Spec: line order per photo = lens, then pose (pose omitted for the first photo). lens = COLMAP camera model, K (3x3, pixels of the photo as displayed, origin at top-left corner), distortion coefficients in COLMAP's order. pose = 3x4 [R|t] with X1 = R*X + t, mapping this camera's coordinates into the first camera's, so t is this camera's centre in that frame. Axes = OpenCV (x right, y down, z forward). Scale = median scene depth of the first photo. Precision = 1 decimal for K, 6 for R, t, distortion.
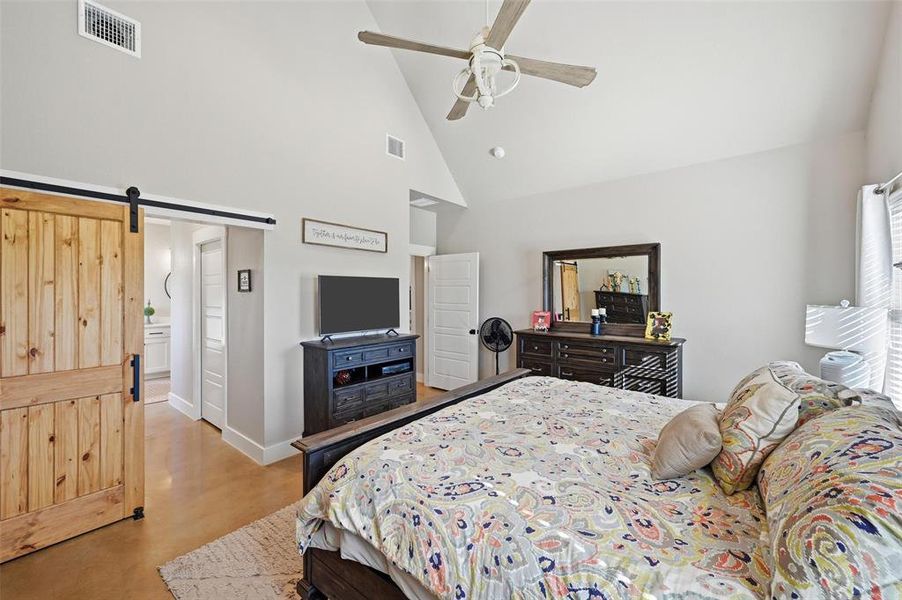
lens RADIAL K [[369.0, 0, 451.8], [0, 369.0, 296.3], [0, 0, 1]] dist [0.006920, 0.000226]
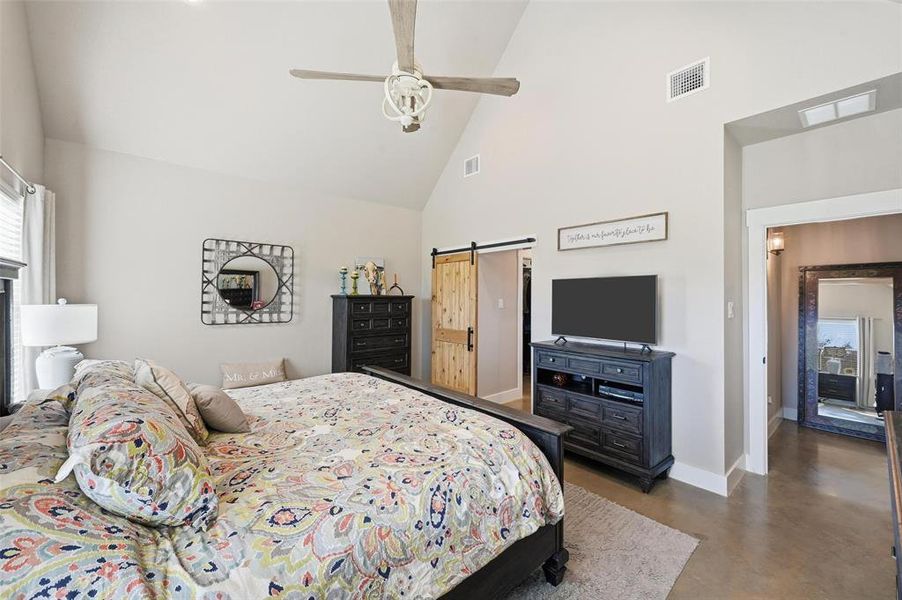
lens RADIAL K [[369.0, 0, 450.6], [0, 369.0, 295.6], [0, 0, 1]] dist [0.006920, 0.000226]
pose [[-0.202307, -0.011629, -0.979253, 1.060572], [-0.018789, 0.999792, -0.007991, 0.007245], [0.979142, 0.016782, -0.202483, 1.278182]]
